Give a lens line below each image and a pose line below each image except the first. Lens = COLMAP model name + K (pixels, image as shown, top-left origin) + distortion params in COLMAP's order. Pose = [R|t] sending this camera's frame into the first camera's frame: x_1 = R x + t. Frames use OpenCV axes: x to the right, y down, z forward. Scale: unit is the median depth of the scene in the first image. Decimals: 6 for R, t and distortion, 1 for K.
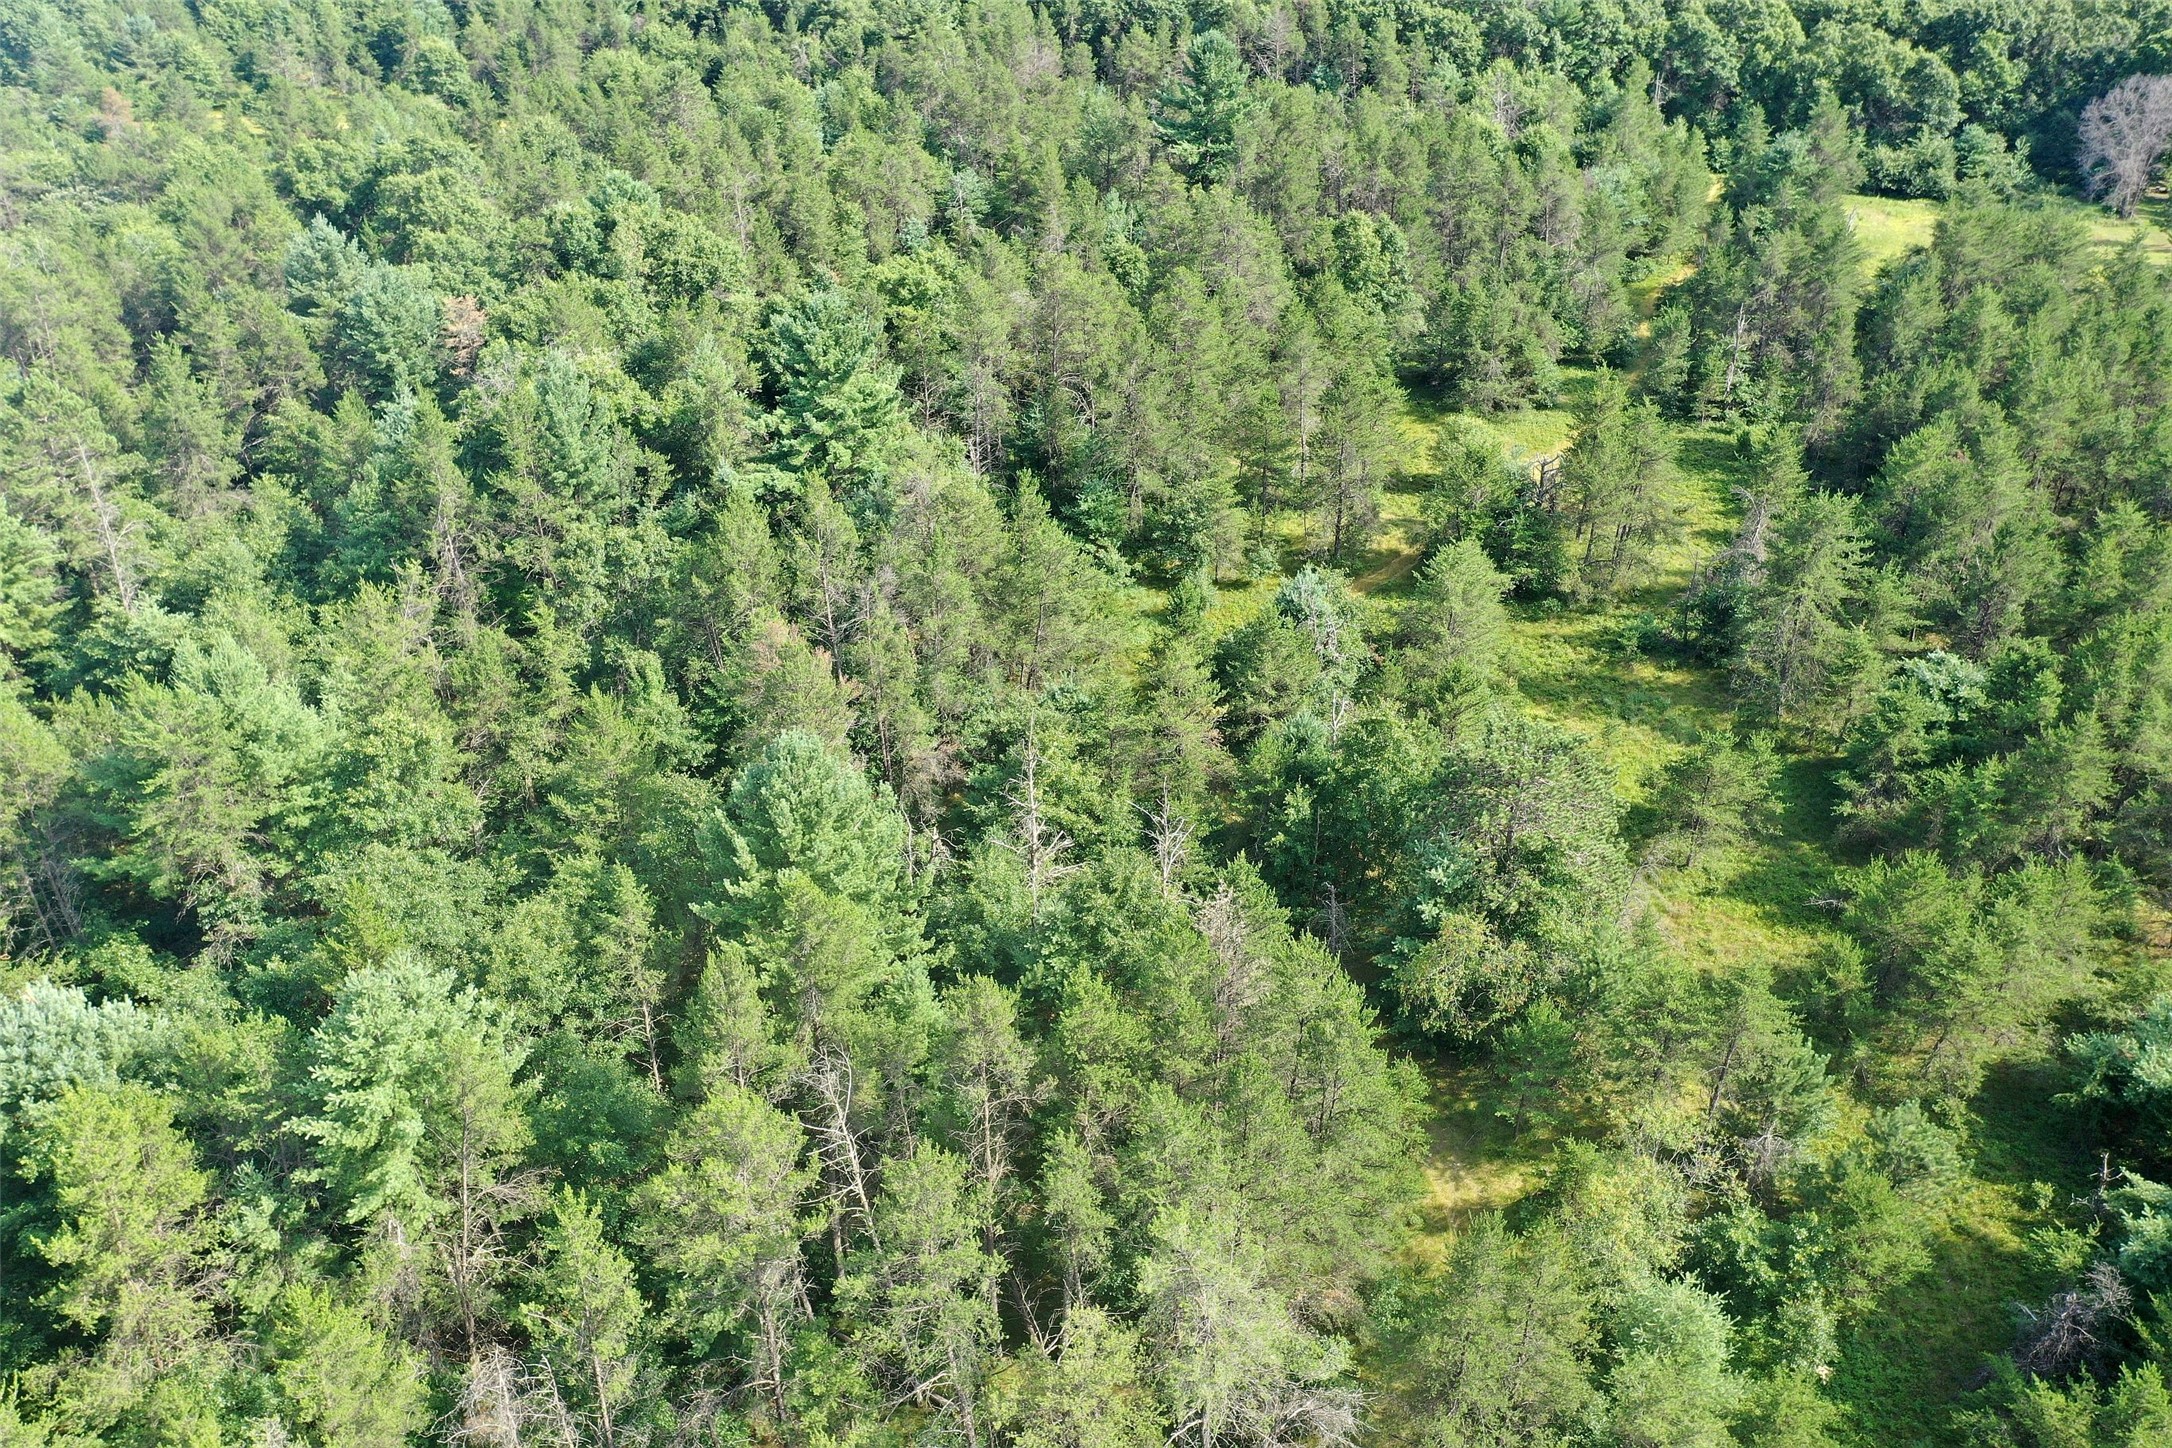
lens RADIAL K [[1720.6, 0, 1086.0], [0, 1720.6, 724.0], [0, 0, 1]] dist [0.002401, -0.007606]
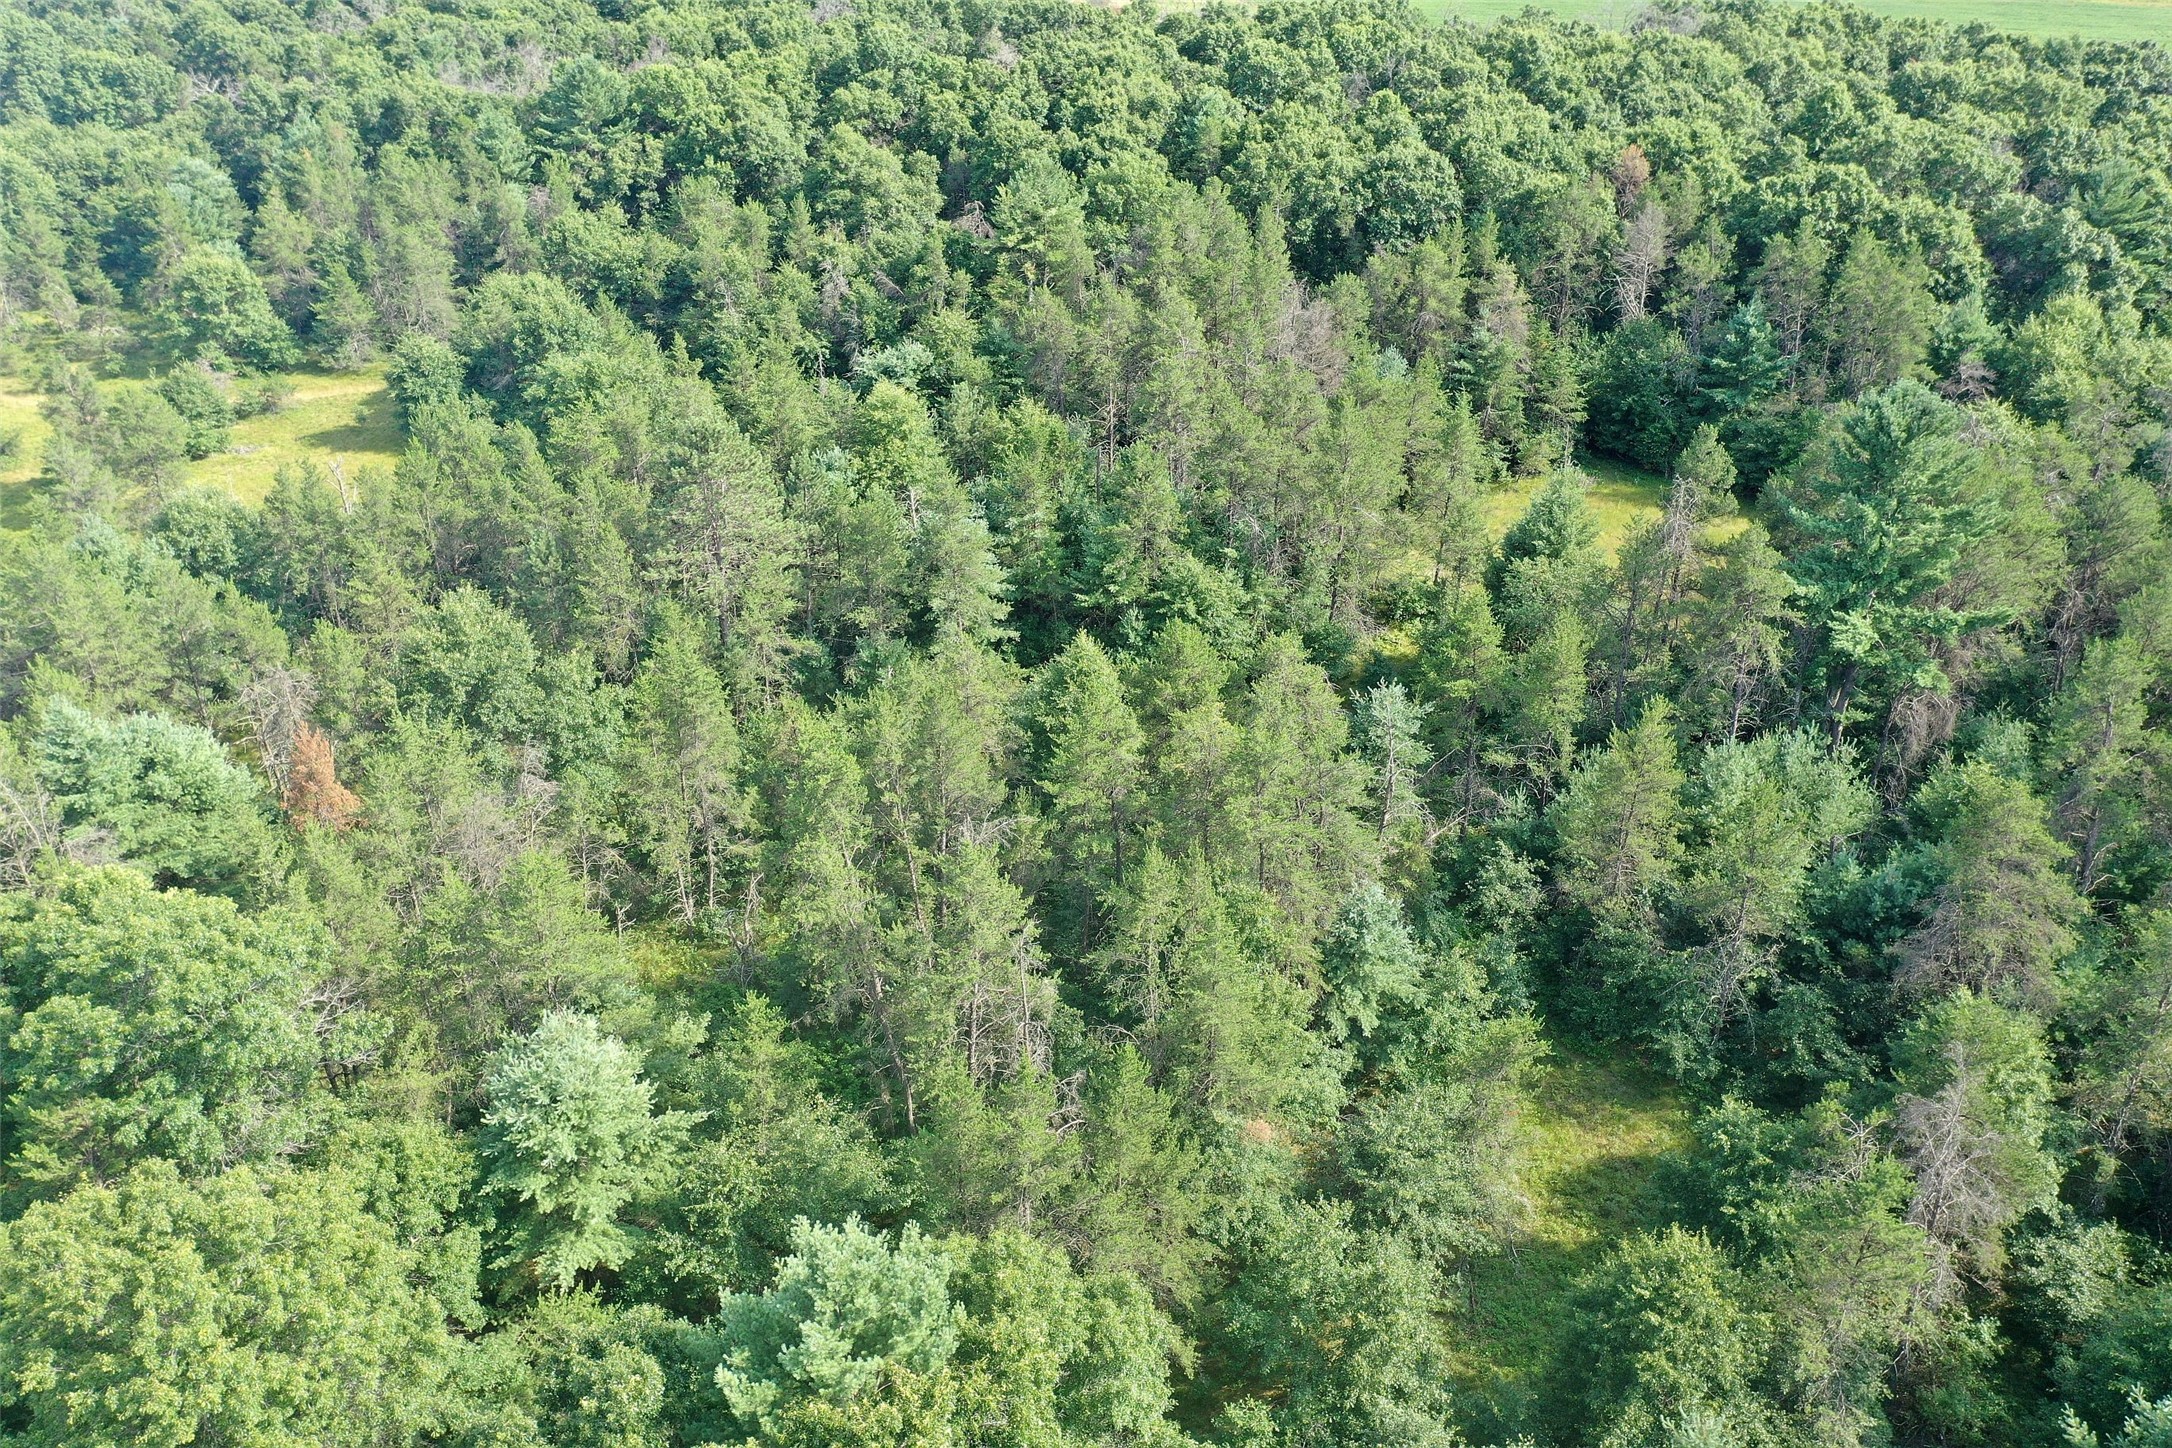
lens RADIAL K [[1720.6, 0, 1086.0], [0, 1720.6, 724.0], [0, 0, 1]] dist [0.002401, -0.007606]
pose [[0.994973, -0.049686, 0.086945, -0.127564], [0.050094, 0.998741, -0.002524, -0.208763], [-0.086710, 0.006866, 0.996210, 0.360264]]
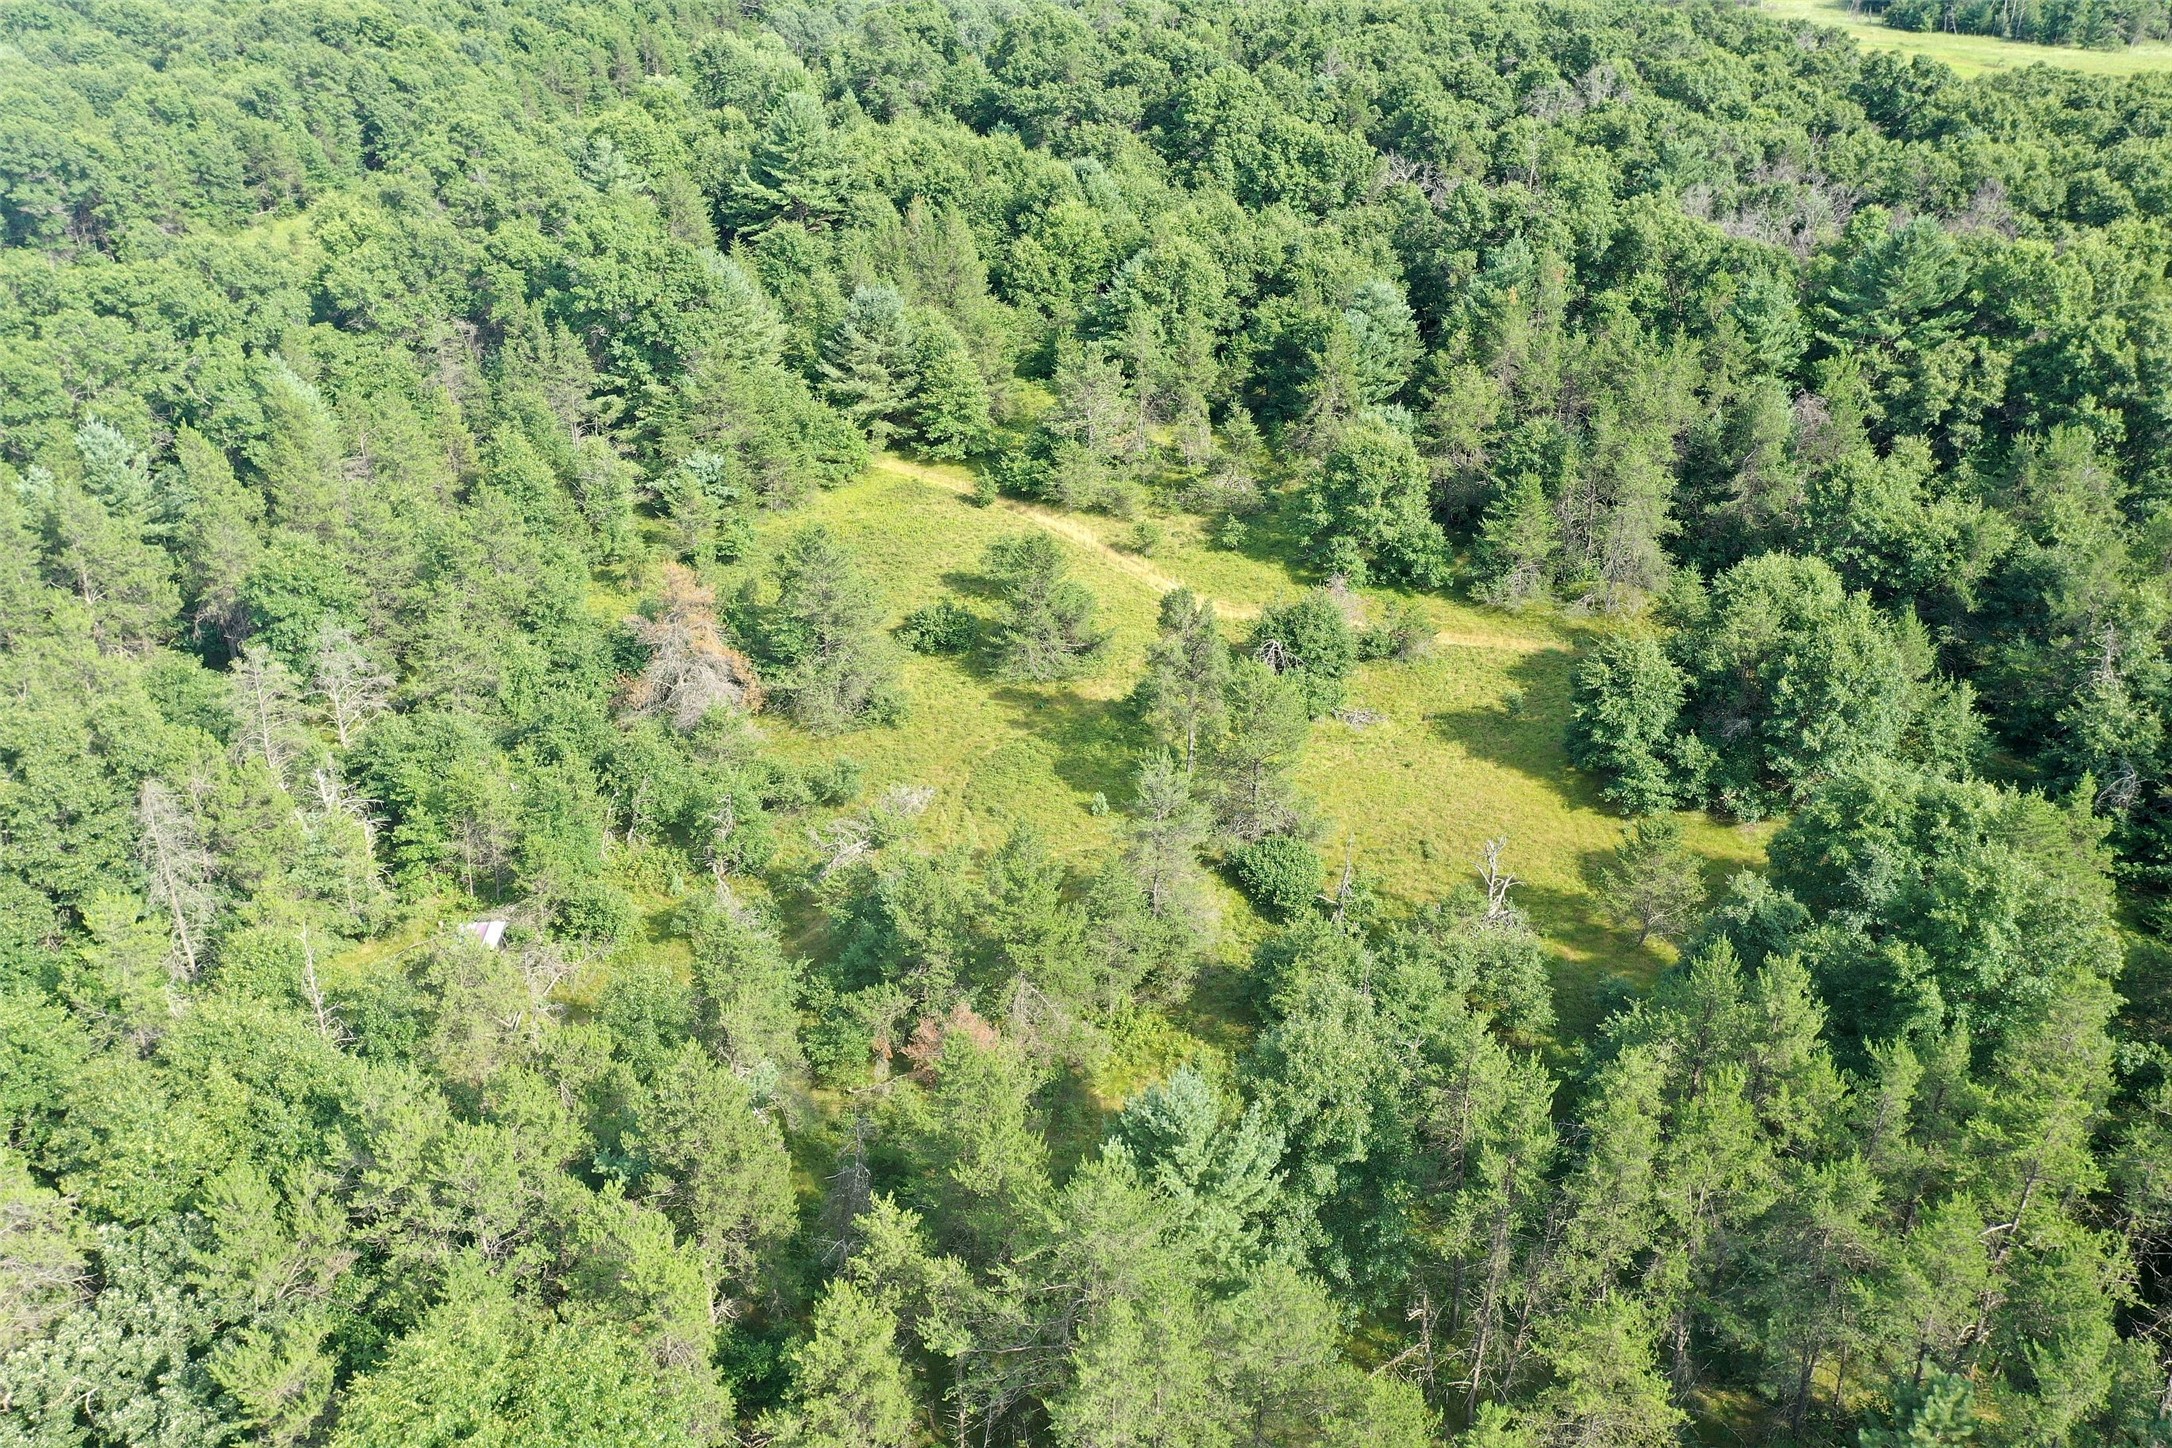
lens RADIAL K [[1720.6, 0, 1086.0], [0, 1720.6, 724.0], [0, 0, 1]] dist [0.002401, -0.007606]
pose [[0.881726, 0.228878, -0.412522, -0.228245], [-0.237076, 0.970964, 0.031992, -0.305614], [0.407867, 0.069591, 0.910386, 0.525958]]
